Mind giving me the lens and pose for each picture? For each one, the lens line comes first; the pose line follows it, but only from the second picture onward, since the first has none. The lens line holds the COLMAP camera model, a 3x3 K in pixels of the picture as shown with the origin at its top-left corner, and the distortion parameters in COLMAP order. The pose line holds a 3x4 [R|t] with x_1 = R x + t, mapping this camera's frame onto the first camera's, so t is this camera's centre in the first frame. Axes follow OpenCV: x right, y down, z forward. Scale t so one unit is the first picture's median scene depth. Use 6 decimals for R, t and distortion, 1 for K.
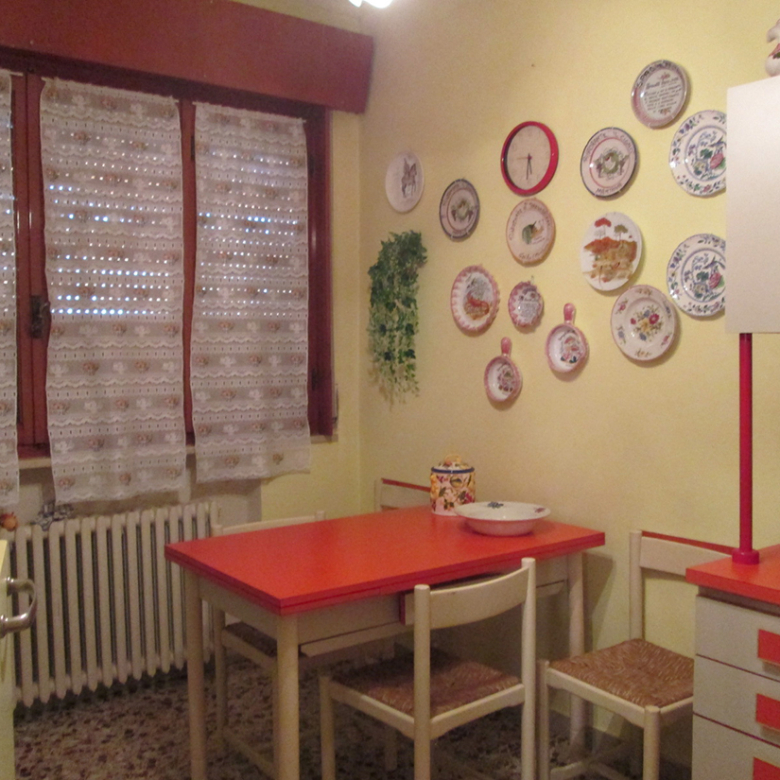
lens RADIAL K [[860.0, 0, 389.8], [0, 860.0, 388.9], [0, 0, 1]] dist [-0.033422, 0.000000]
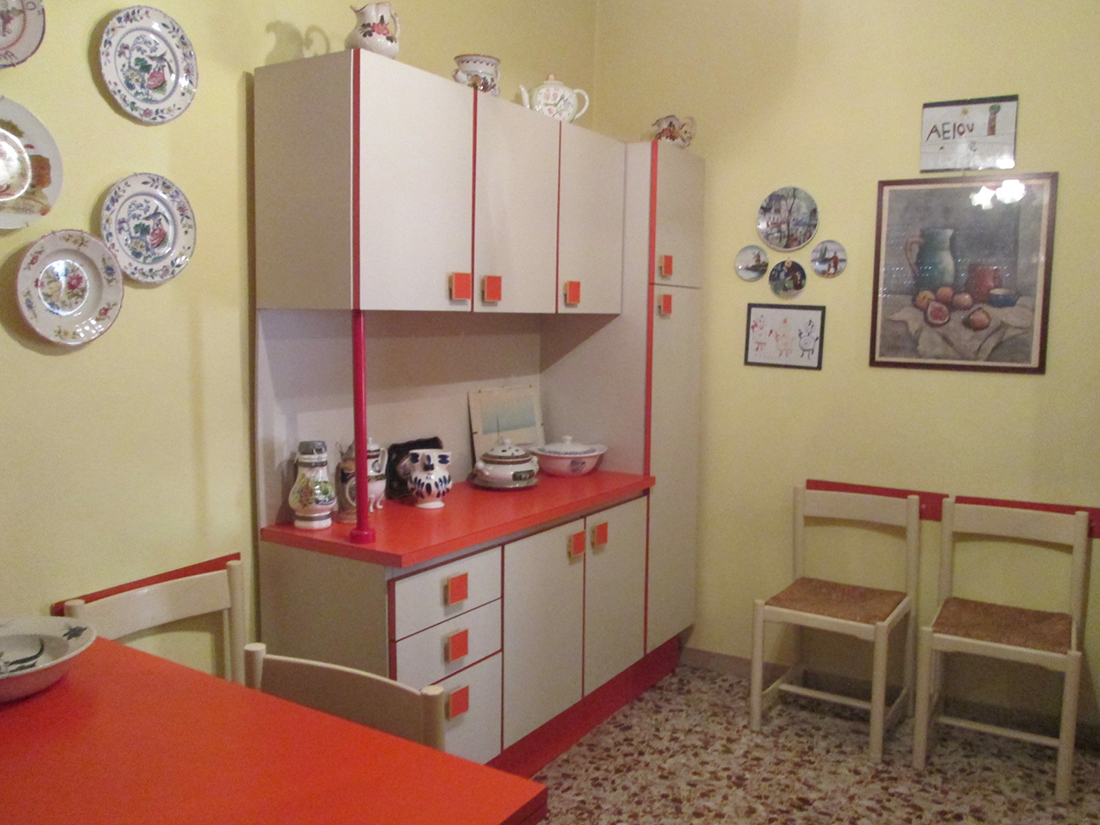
lens RADIAL K [[914.3, 0, 550.2], [0, 914.3, 417.0], [0, 0, 1]] dist [-0.053913, 0.020153]
pose [[-0.355969, -0.103824, 0.928712, -0.513731], [0.033617, 0.991743, 0.123755, -0.054272], [-0.933893, 0.075273, -0.349540, 0.954168]]
